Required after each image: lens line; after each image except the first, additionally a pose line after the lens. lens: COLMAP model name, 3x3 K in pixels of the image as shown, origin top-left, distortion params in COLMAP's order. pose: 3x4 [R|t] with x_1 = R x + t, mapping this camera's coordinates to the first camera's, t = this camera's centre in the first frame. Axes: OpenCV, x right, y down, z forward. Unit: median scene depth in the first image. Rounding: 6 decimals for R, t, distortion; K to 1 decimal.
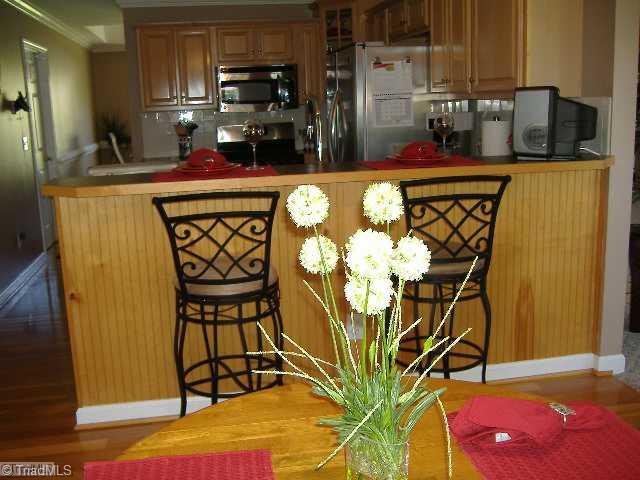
lens RADIAL K [[705.2, 0, 319.0], [0, 705.2, 240.0], [0, 0, 1]] dist [0.013457, 0.000000]
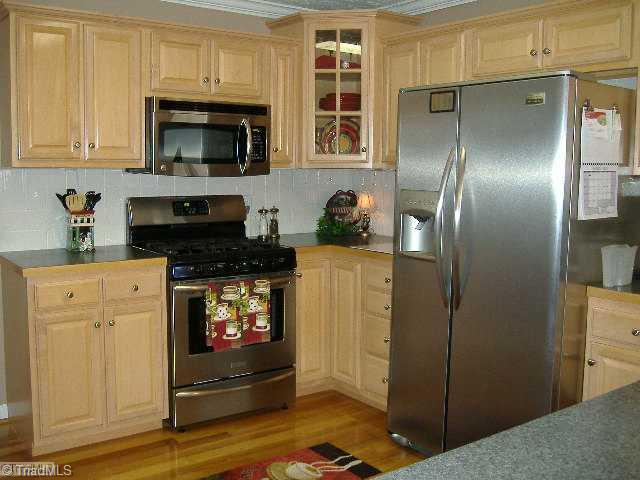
lens RADIAL K [[705.2, 0, 320.4], [0, 705.2, 239.5], [0, 0, 1]] dist [0.013457, 0.000000]
pose [[0.892997, 0.001779, 0.450058, -0.282490], [0.038358, 0.996053, -0.080045, -0.078499], [-0.448424, 0.088744, 0.889404, 0.437983]]
